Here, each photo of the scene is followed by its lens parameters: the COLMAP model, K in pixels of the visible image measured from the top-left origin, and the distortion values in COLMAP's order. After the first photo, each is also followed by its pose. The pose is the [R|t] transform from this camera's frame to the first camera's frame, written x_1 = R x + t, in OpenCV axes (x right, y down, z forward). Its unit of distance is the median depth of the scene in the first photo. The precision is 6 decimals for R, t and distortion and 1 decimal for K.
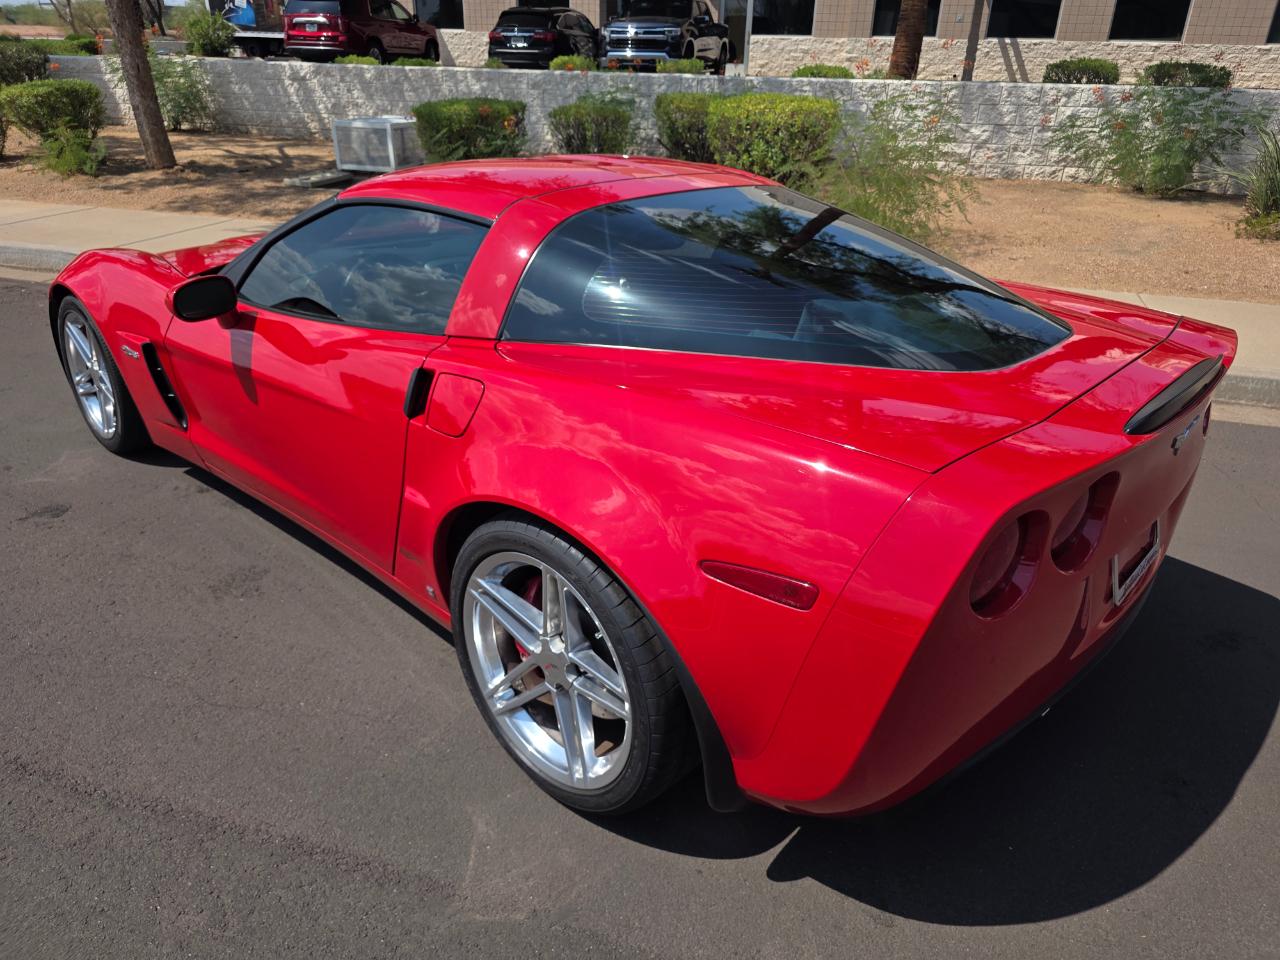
lens RADIAL K [[865.0, 0, 640.8], [0, 865.0, 488.1], [0, 0, 1]] dist [0.032464, -0.031361]
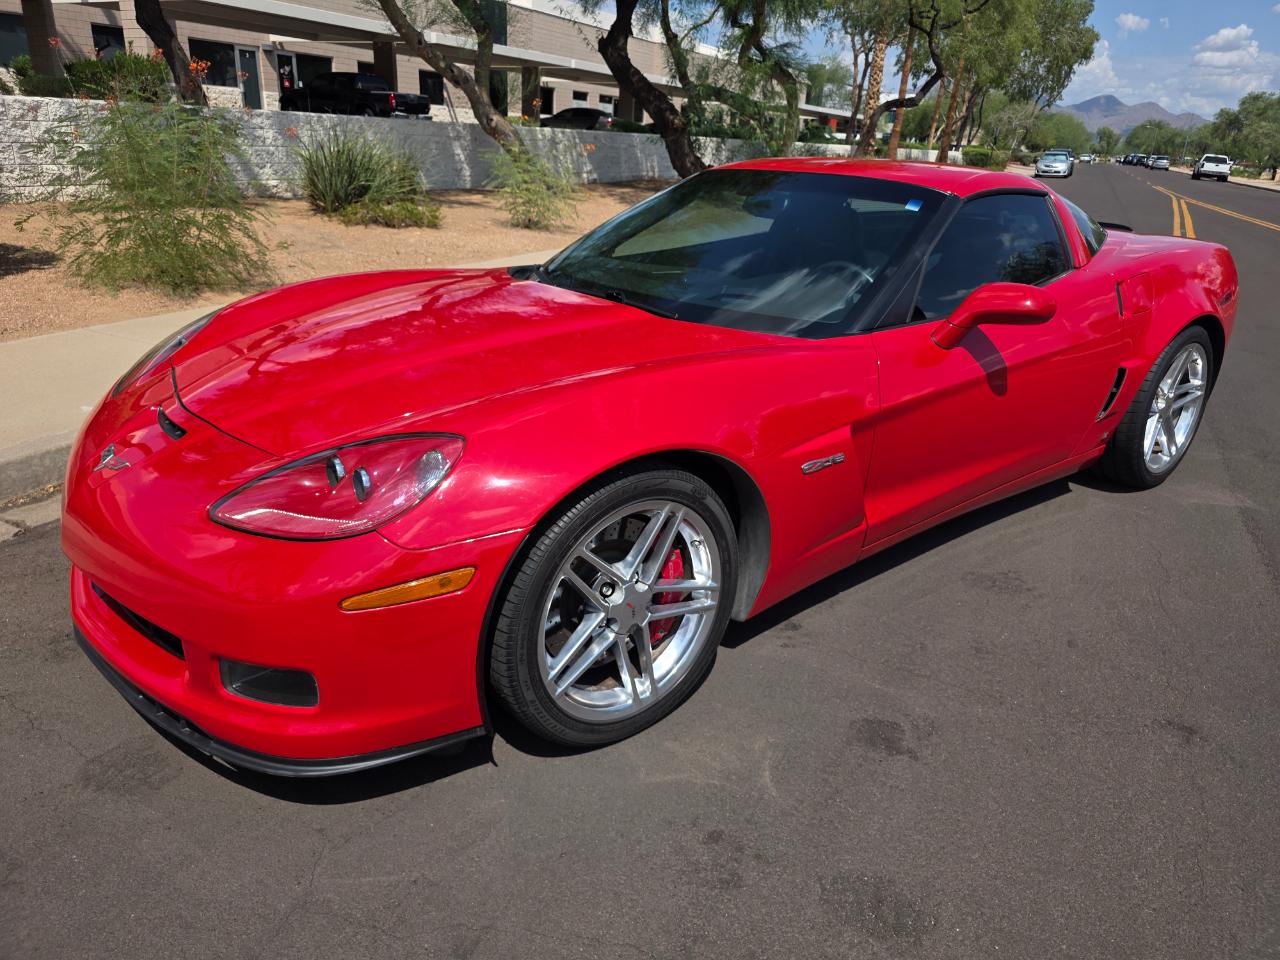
lens RADIAL K [[865.0, 0, 653.0], [0, 865.0, 481.6], [0, 0, 1]] dist [0.032464, -0.031361]
pose [[0.137018, -0.374458, 0.917064, -1.114438], [0.394925, 0.869687, 0.296108, -0.359527], [-0.908439, 0.321599, 0.267046, 0.843118]]
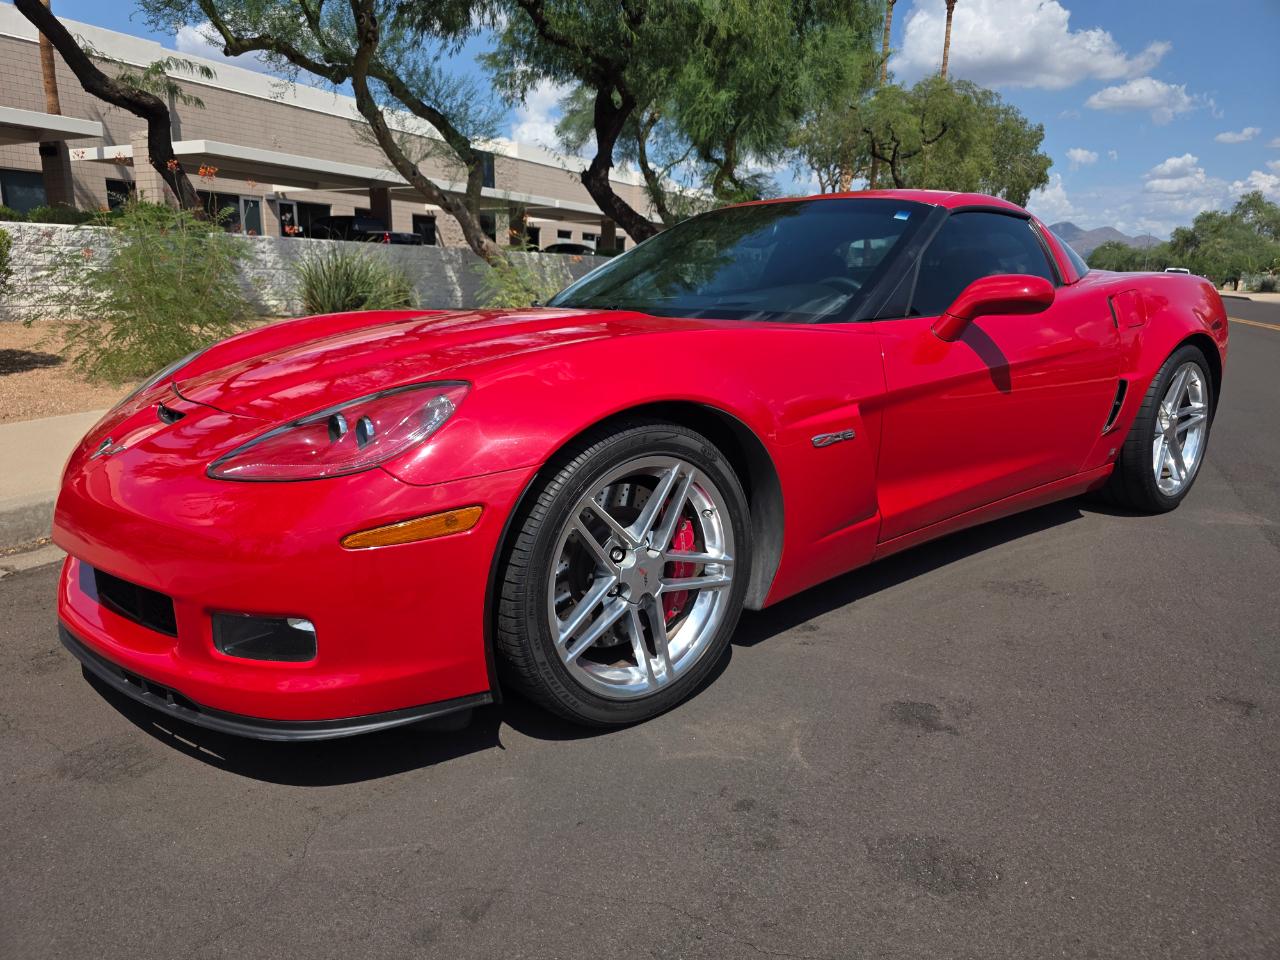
lens RADIAL K [[865.0, 0, 633.7], [0, 865.0, 479.7], [0, 0, 1]] dist [0.032464, -0.031361]
pose [[0.136737, -0.242422, 0.960487, -1.131407], [0.425007, 0.890178, 0.164171, -0.271785], [-0.894803, 0.385765, 0.224751, 0.893934]]
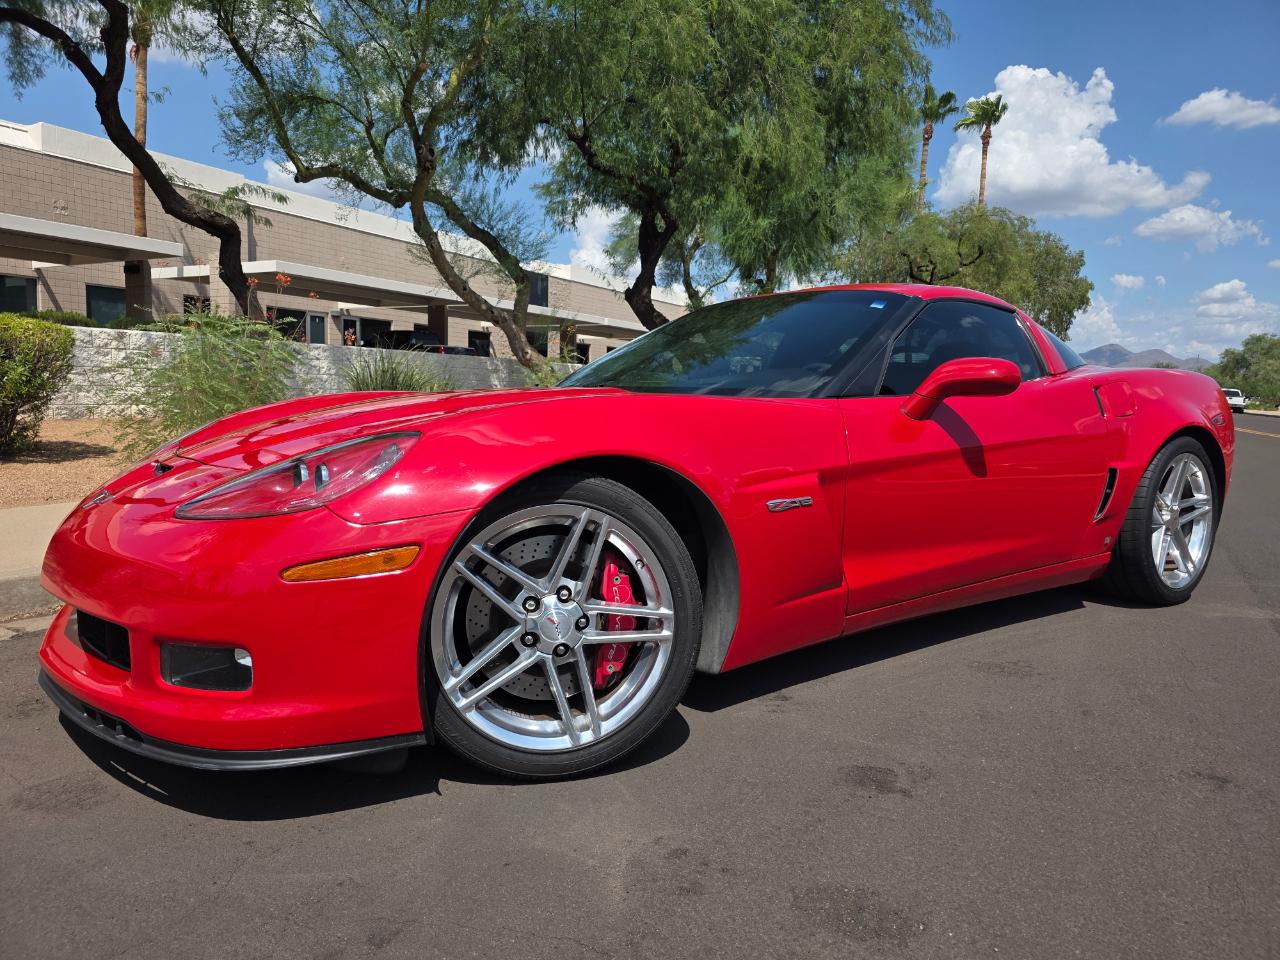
lens RADIAL K [[865.0, 0, 643.4], [0, 865.0, 477.6], [0, 0, 1]] dist [0.032464, -0.031361]
pose [[0.182114, -0.111573, 0.976927, -1.147672], [0.414148, 0.909818, 0.026705, -0.216972], [-0.891805, 0.399729, 0.211899, 0.853082]]
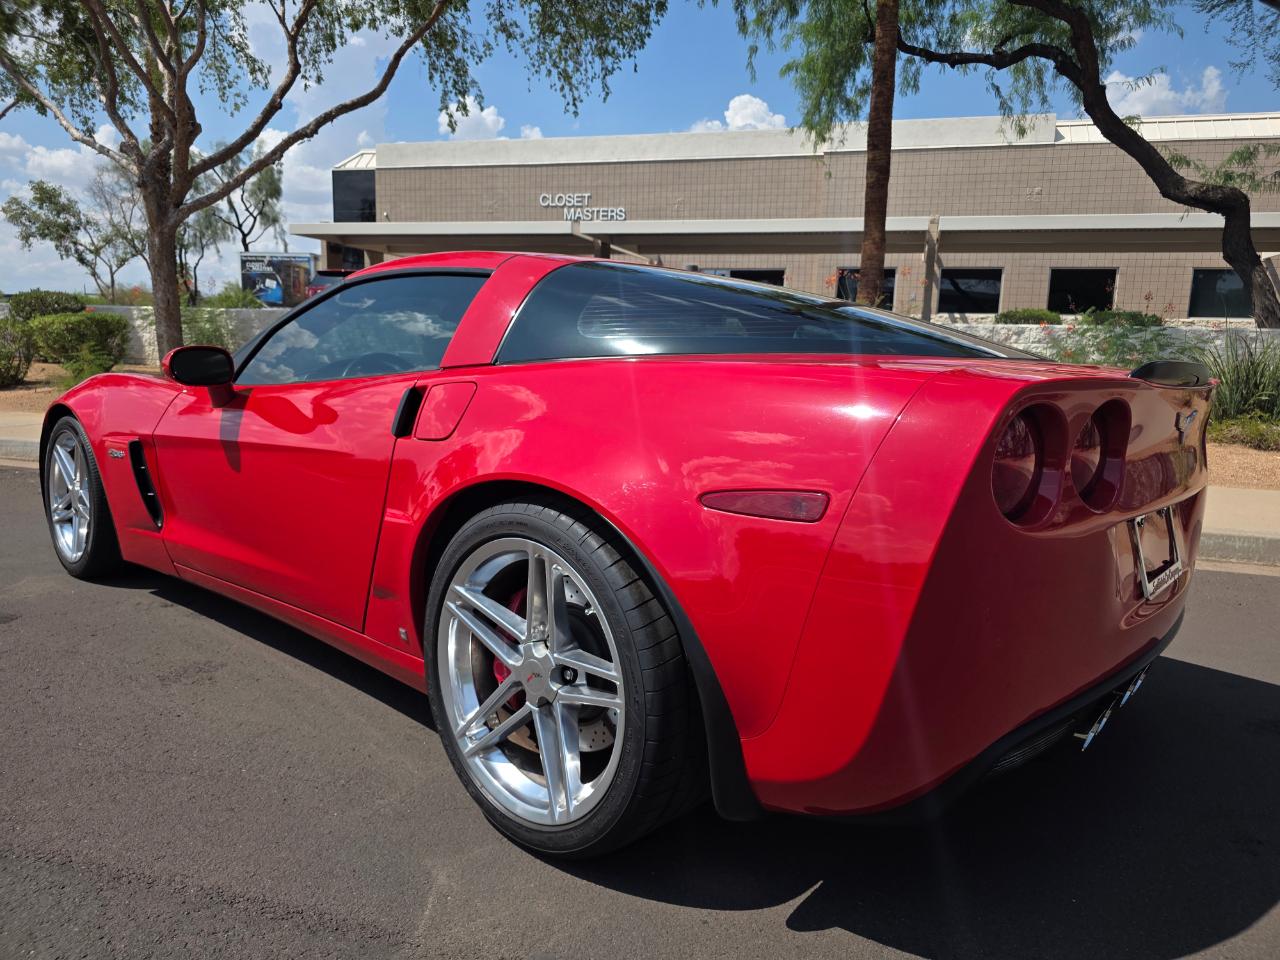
lens RADIAL K [[865.0, 0, 646.6], [0, 865.0, 479.0], [0, 0, 1]] dist [0.032464, -0.031361]
pose [[0.999778, 0.004690, 0.020539, -0.003485], [0.001686, 0.953973, -0.299889, 0.150280], [-0.021000, 0.299857, 0.953753, 0.046453]]
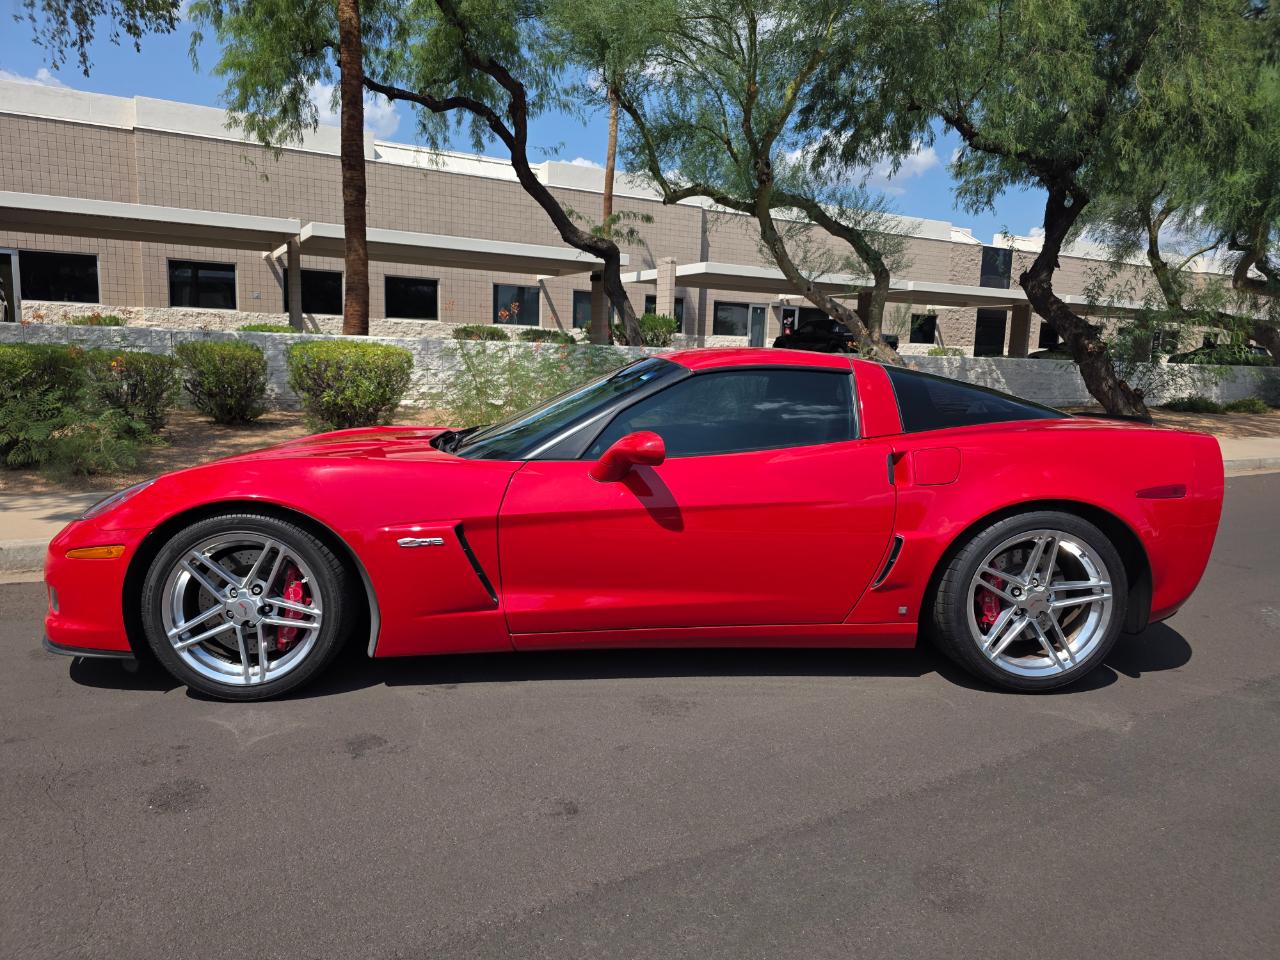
lens RADIAL K [[865.0, 0, 637.7], [0, 865.0, 484.8], [0, 0, 1]] dist [0.032464, -0.031361]
pose [[0.671878, -0.108128, 0.732727, -0.991904], [0.313068, 0.938026, -0.148645, -0.000274], [-0.671244, 0.329265, 0.664090, 0.173136]]
